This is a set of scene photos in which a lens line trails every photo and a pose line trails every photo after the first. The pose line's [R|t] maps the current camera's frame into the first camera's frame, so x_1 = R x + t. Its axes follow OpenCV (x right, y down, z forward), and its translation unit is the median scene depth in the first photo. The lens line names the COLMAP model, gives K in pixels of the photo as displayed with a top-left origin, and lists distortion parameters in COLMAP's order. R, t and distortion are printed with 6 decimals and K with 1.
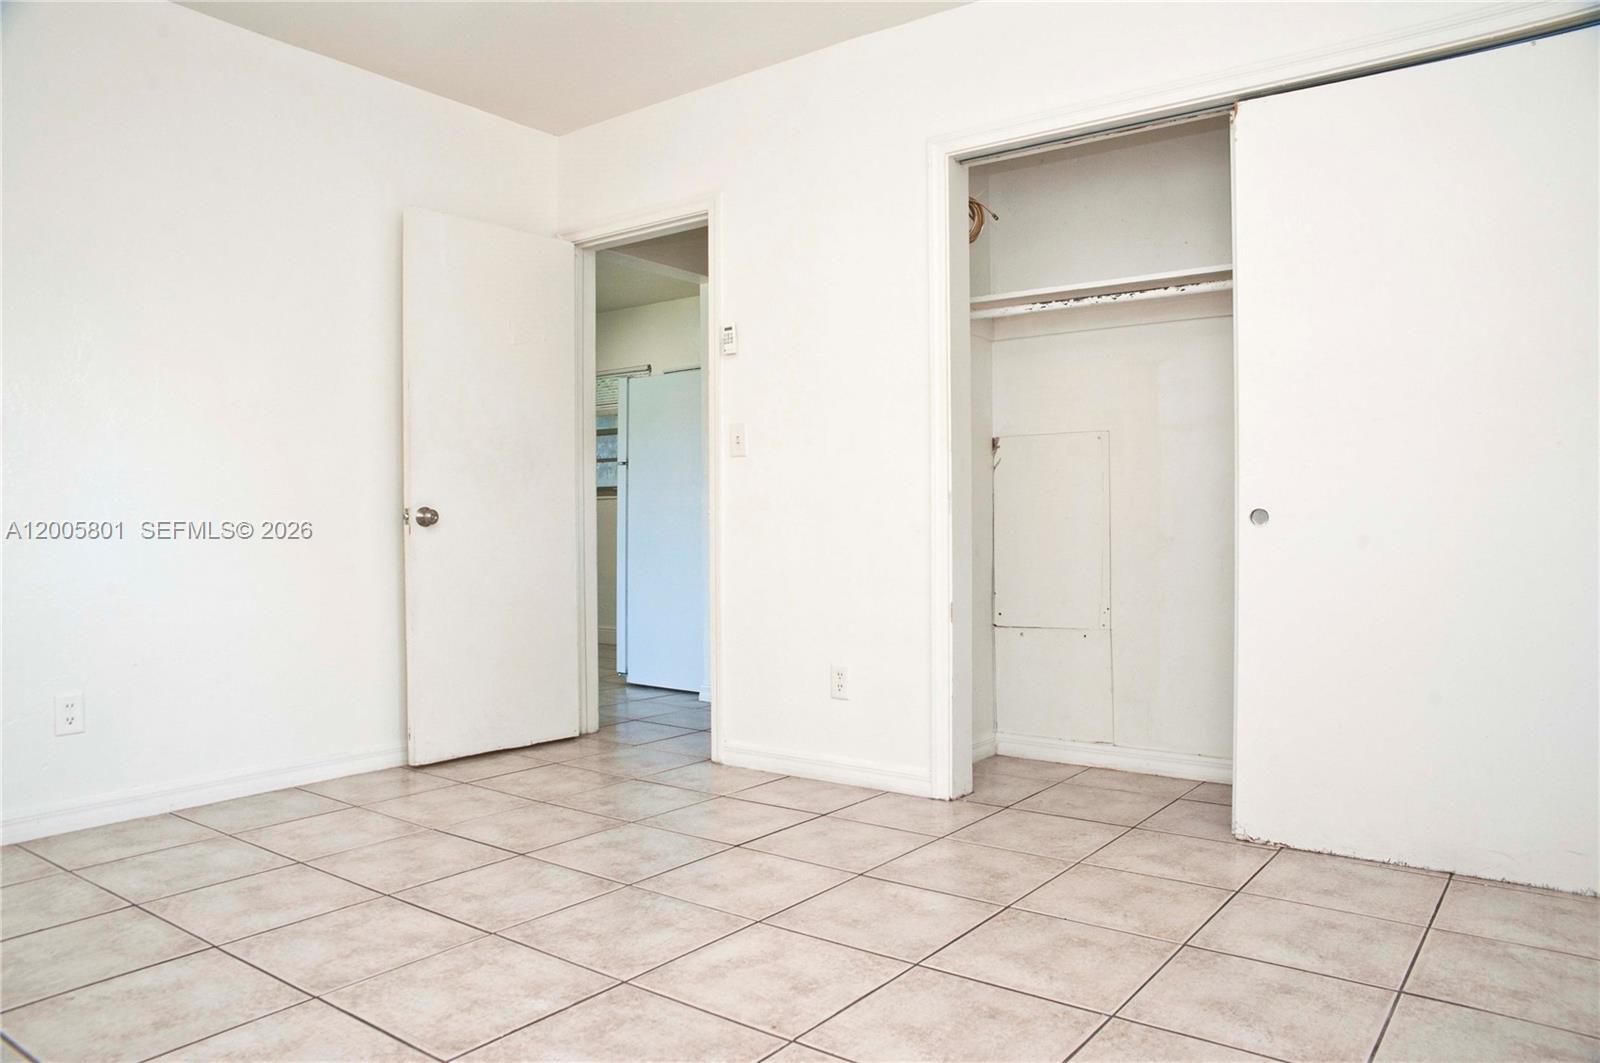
lens RADIAL K [[1093.4, 0, 797.6], [0, 1093.4, 542.3], [0, 0, 1]] dist [-0.116824, 0.095082]
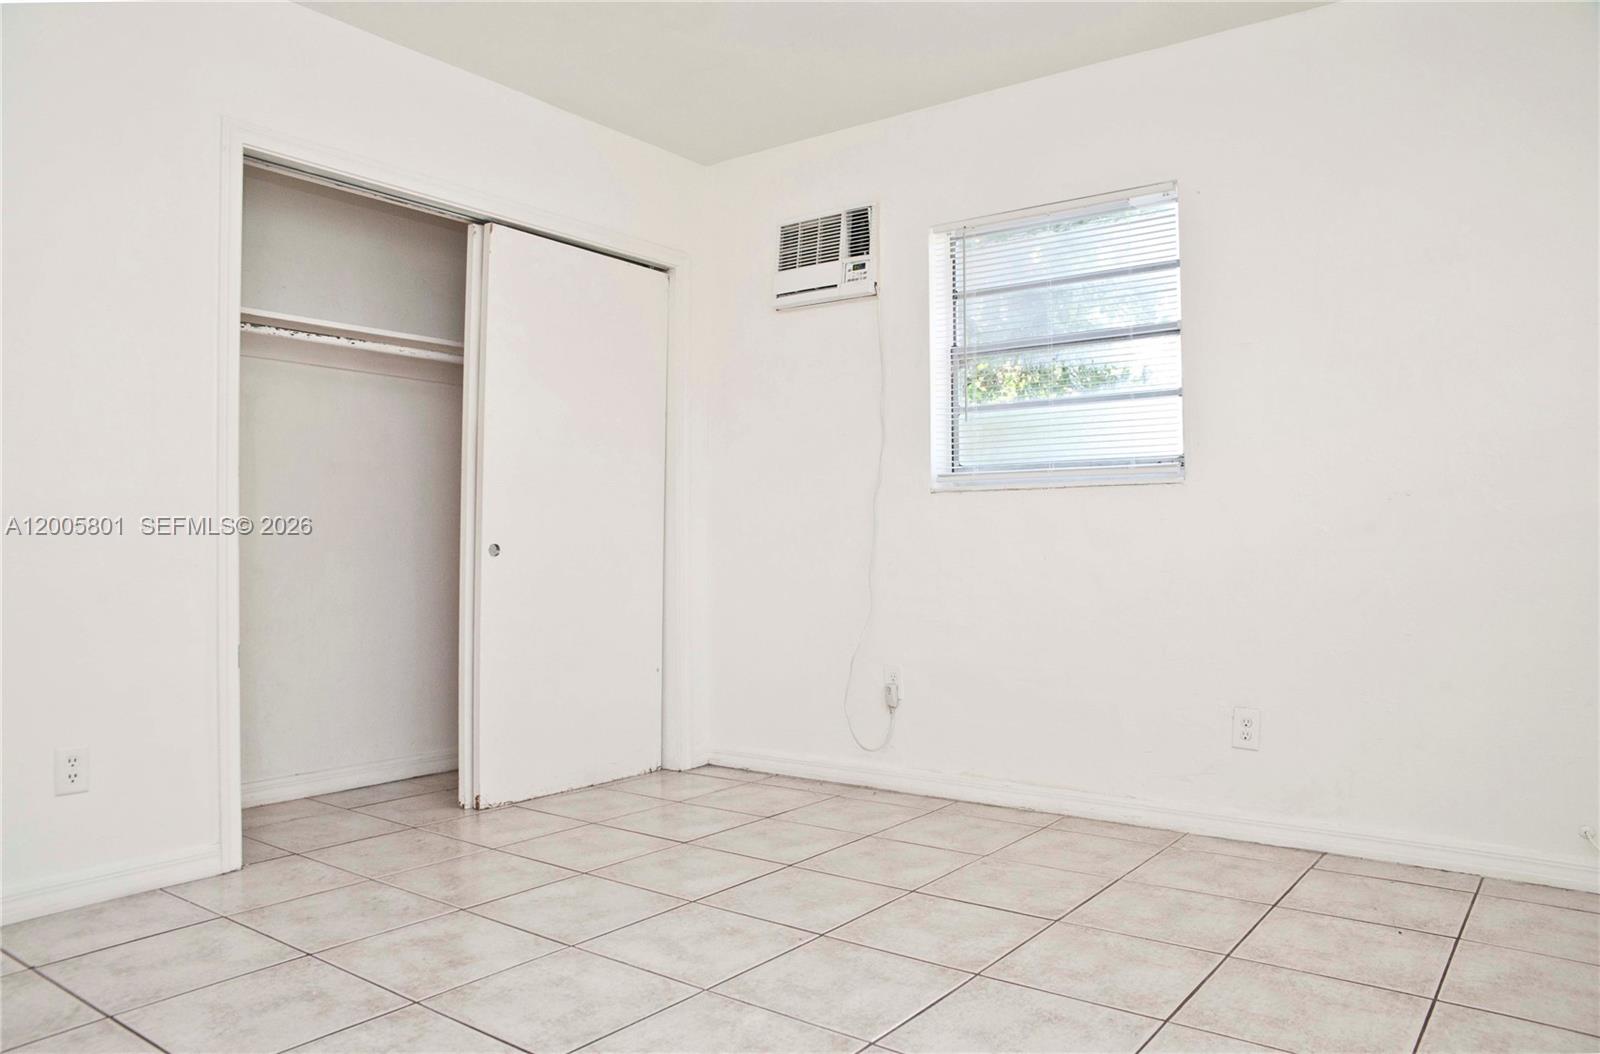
lens RADIAL K [[1112.6, 0, 796.8], [0, 1112.6, 544.9], [0, 0, 1]] dist [-0.116944, 0.095183]
pose [[0.004262, 0.005185, 0.999977, -0.967458], [0.019706, 0.999792, -0.005268, -0.017503], [-0.999797, 0.019728, 0.004159, 0.697173]]
